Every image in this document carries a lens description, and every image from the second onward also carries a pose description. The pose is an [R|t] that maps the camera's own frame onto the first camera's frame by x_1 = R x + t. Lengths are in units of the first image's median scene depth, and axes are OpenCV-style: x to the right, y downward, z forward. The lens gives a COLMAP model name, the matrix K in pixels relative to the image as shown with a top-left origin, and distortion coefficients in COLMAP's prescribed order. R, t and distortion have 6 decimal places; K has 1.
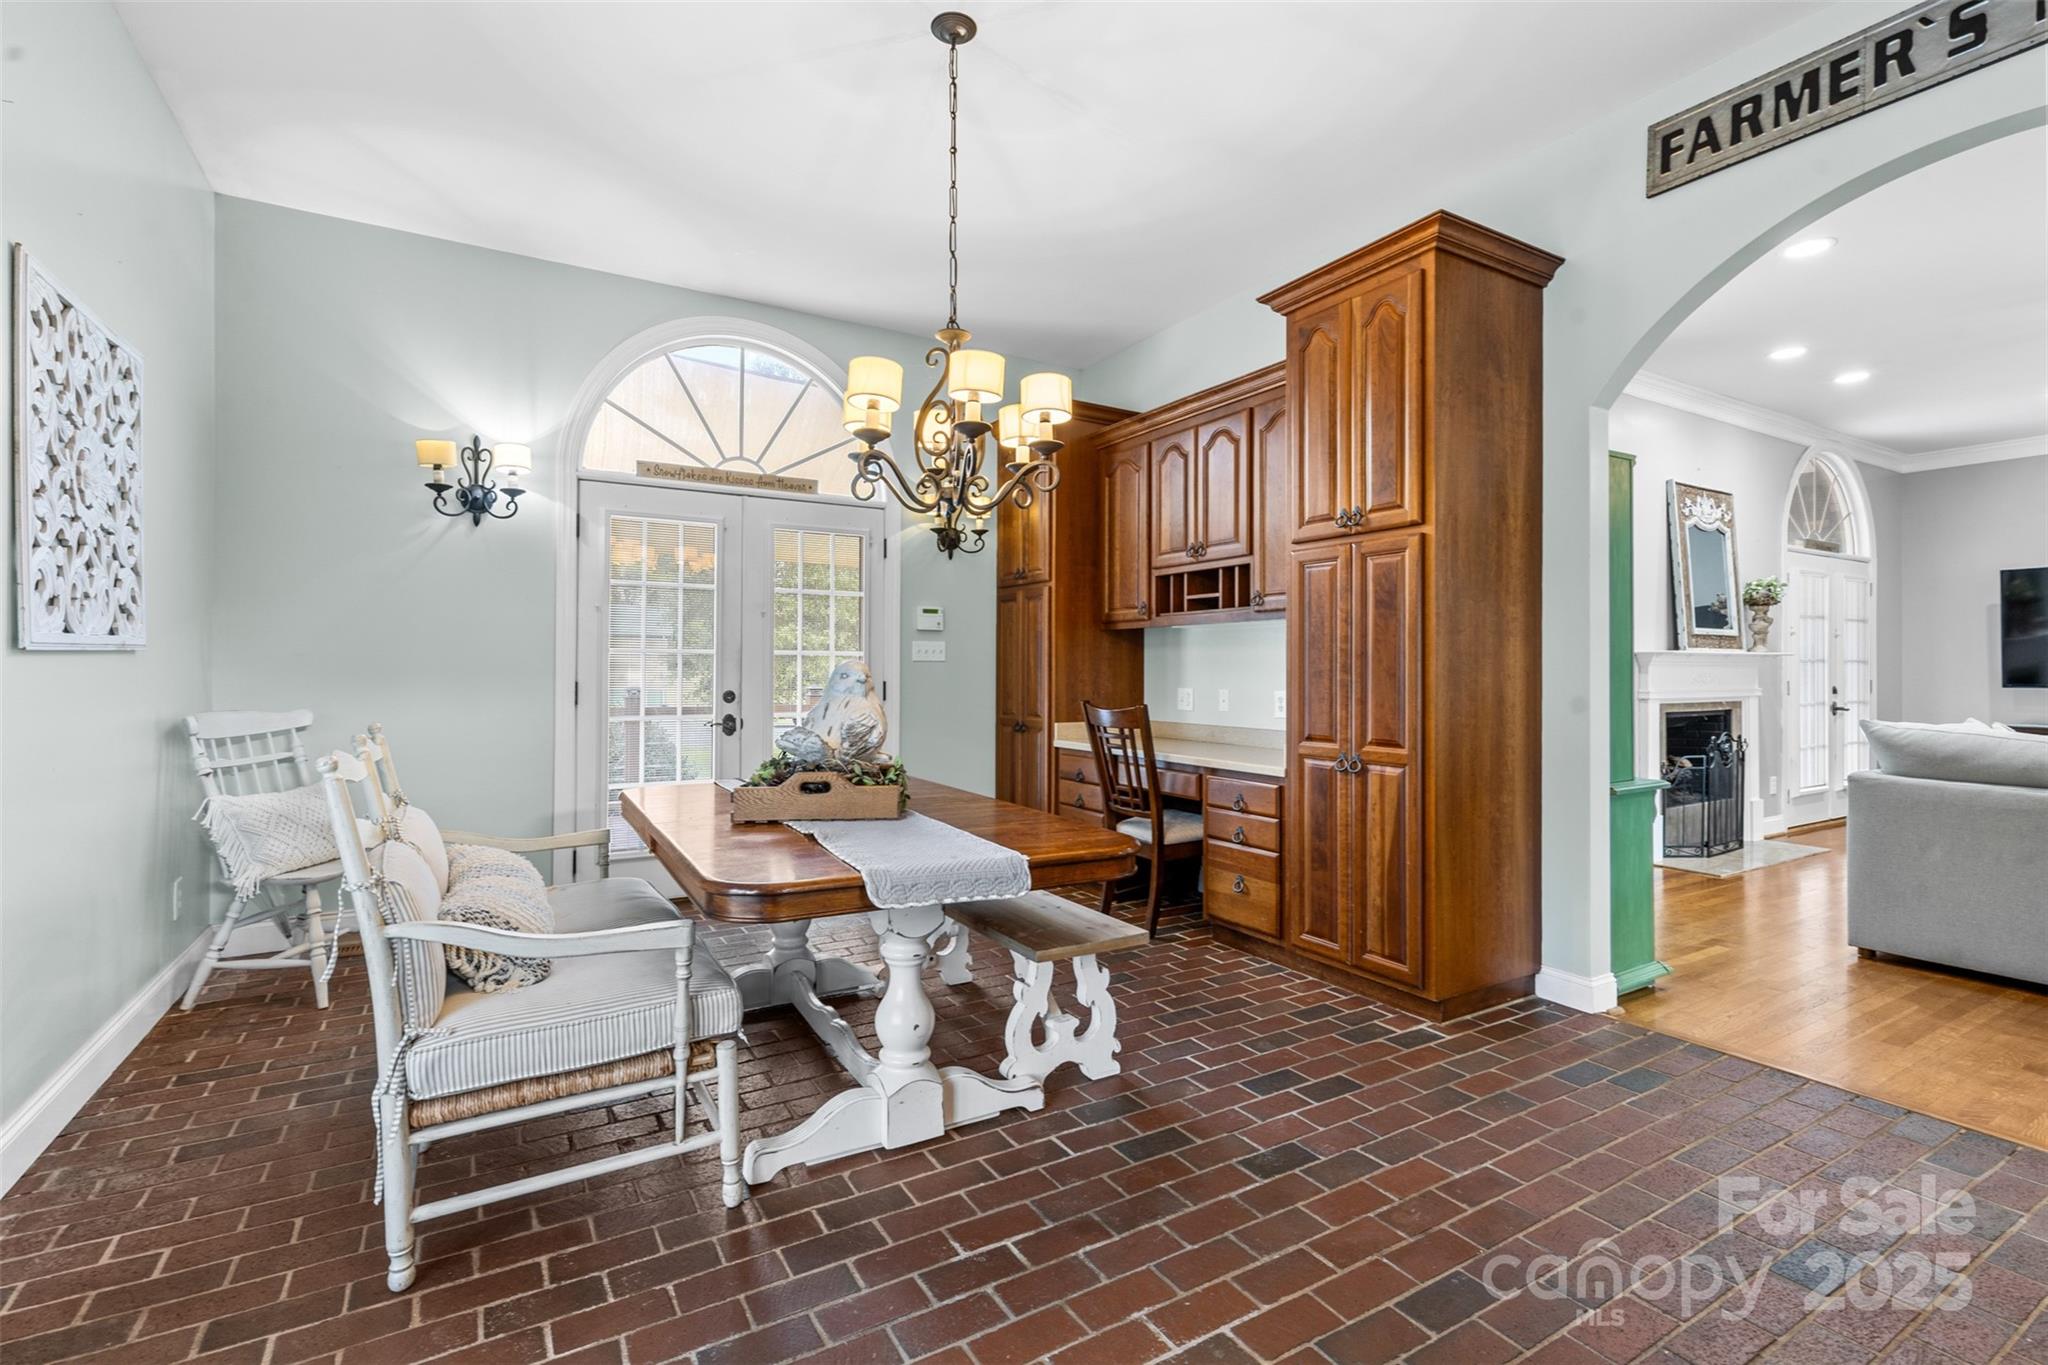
lens RADIAL K [[926.5, 0, 1015.0], [0, 926.5, 657.0], [0, 0, 1]] dist [0.009269, -0.000195]
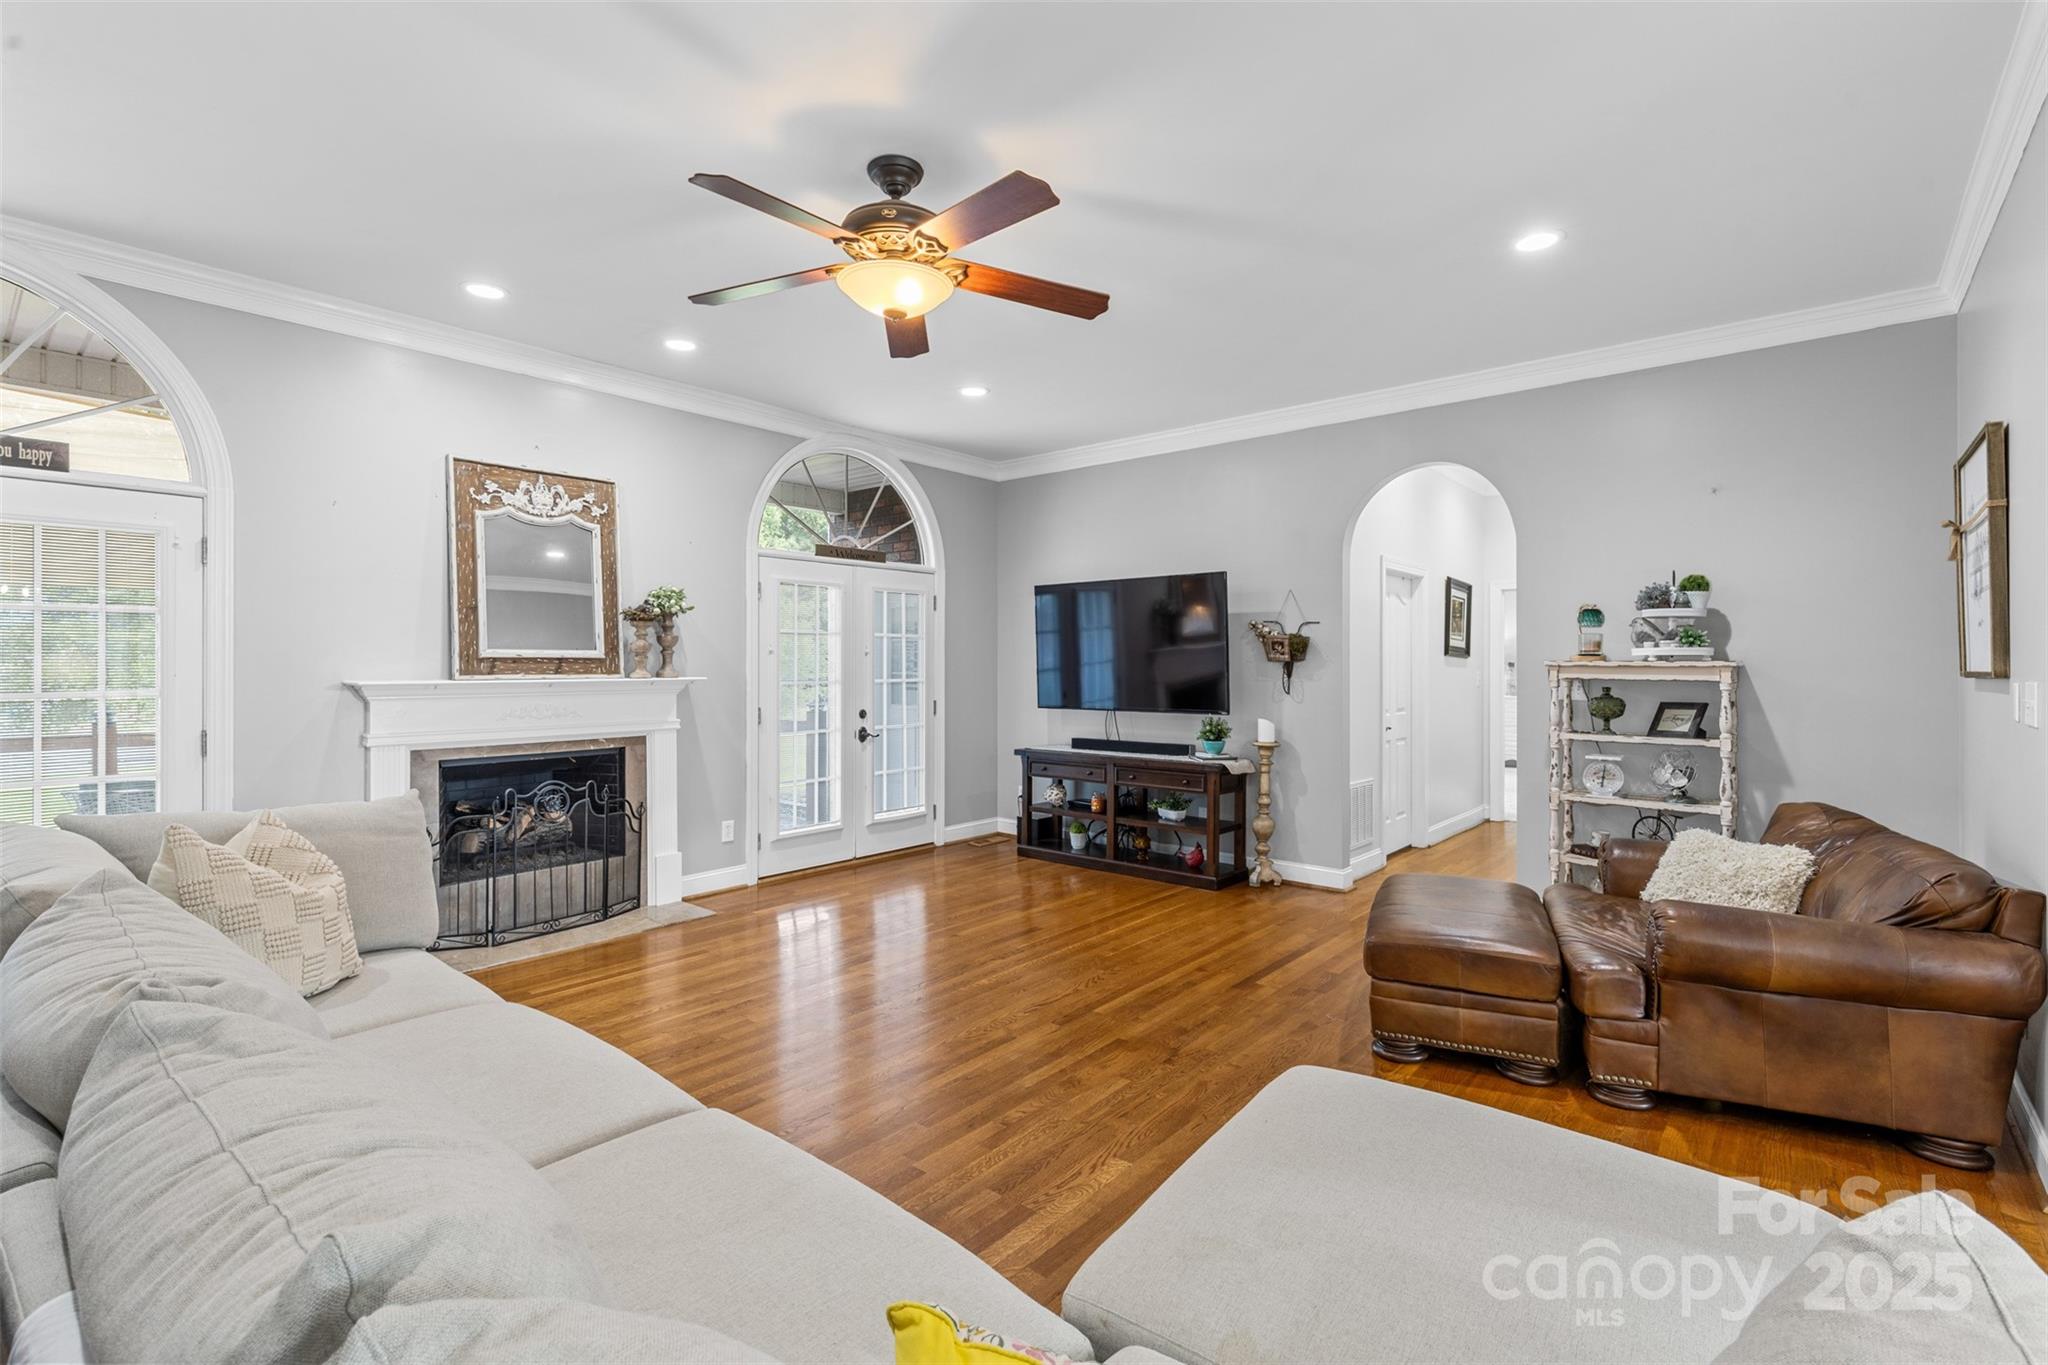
lens RADIAL K [[922.6, 0, 1021.7], [0, 922.6, 677.7], [0, 0, 1]] dist [0.008453, -0.000827]
pose [[0.945612, -0.014681, 0.324966, 0.841633], [0.008598, 0.999760, 0.020148, -0.018268], [-0.325184, -0.016258, 0.945511, 0.120394]]
